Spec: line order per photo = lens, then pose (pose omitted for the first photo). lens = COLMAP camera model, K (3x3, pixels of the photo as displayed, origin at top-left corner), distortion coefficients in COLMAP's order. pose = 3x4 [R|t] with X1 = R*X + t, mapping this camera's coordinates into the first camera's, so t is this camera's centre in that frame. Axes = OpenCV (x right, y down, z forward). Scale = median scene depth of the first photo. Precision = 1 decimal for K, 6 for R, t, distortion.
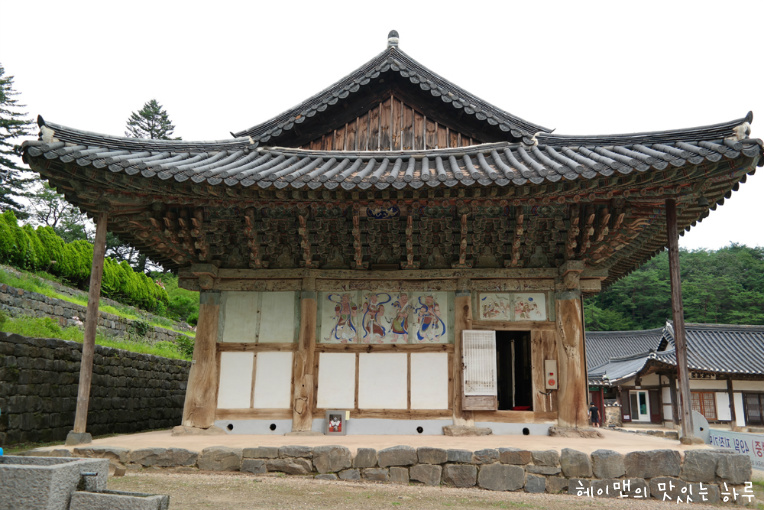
lens RADIAL K [[638.4, 0, 374.1], [0, 638.4, 252.8], [0, 0, 1]] dist [0.029962, 0.031612]
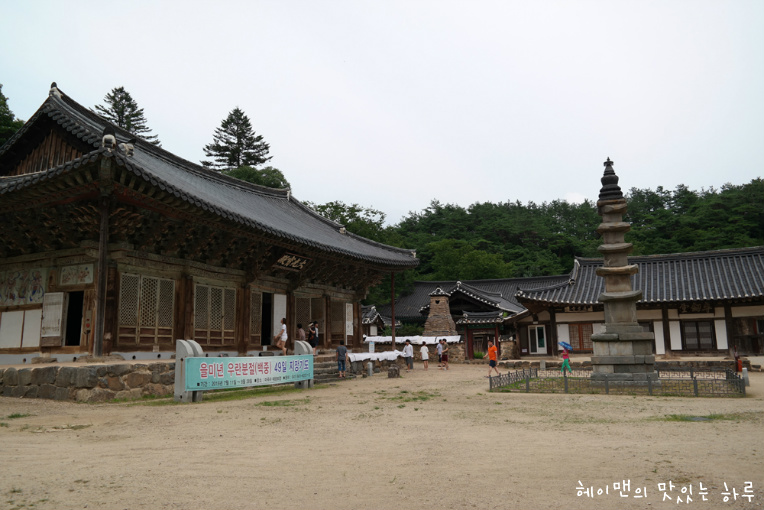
lens RADIAL K [[602.6, 0, 378.3], [0, 602.6, 250.5], [0, 0, 1]] dist [0.012978, -0.009039]
pose [[0.934651, -0.088823, -0.344293, 1.312976], [0.110547, 0.992899, 0.043945, 0.045849], [0.337945, -0.079133, 0.937833, -0.035558]]
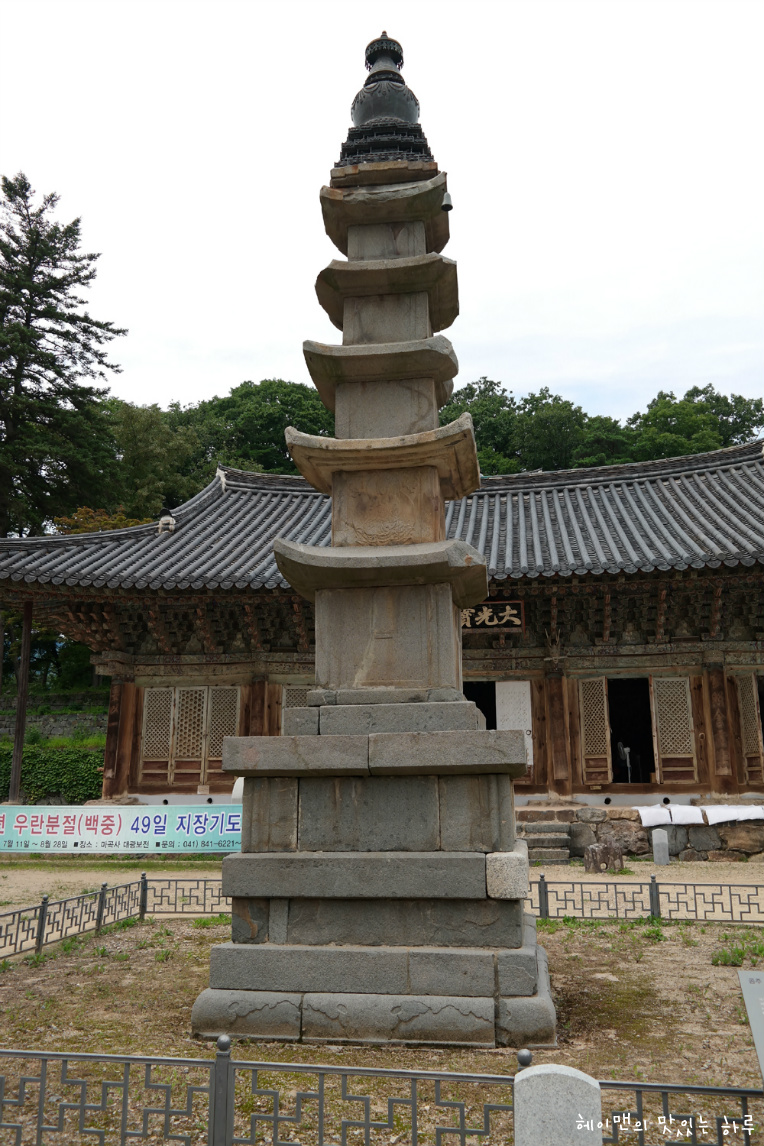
lens RADIAL K [[903.9, 0, 370.1], [0, 903.9, 574.0], [0, 0, 1]] dist [0.012978, -0.009039]
pose [[-0.084877, -0.252338, -0.963910, 1.804559], [0.226047, 0.937300, -0.265276, 0.402638], [0.970412, -0.240405, -0.022515, 1.482376]]
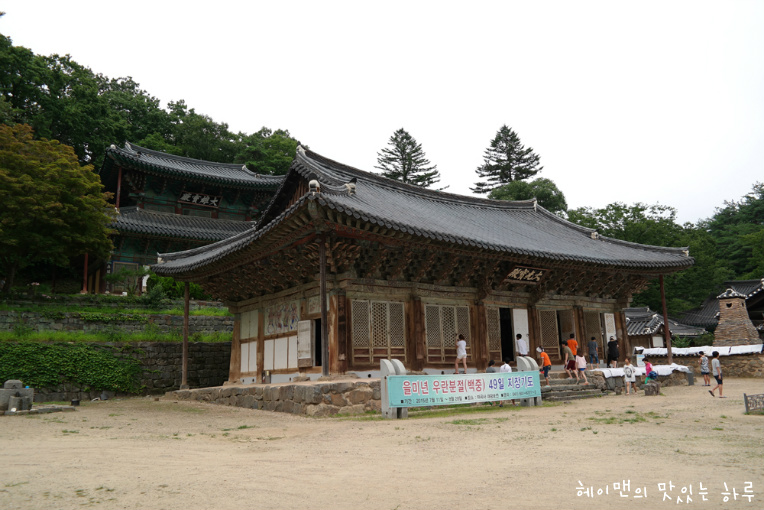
lens RADIAL K [[602.6, 0, 385.8], [0, 602.6, 251.9], [0, 0, 1]] dist [0.012978, -0.009039]
pose [[0.652628, -0.186564, -0.734351, 1.484331], [0.213610, 0.975201, -0.057914, 0.080585], [0.726944, -0.119068, 0.676295, 0.095096]]
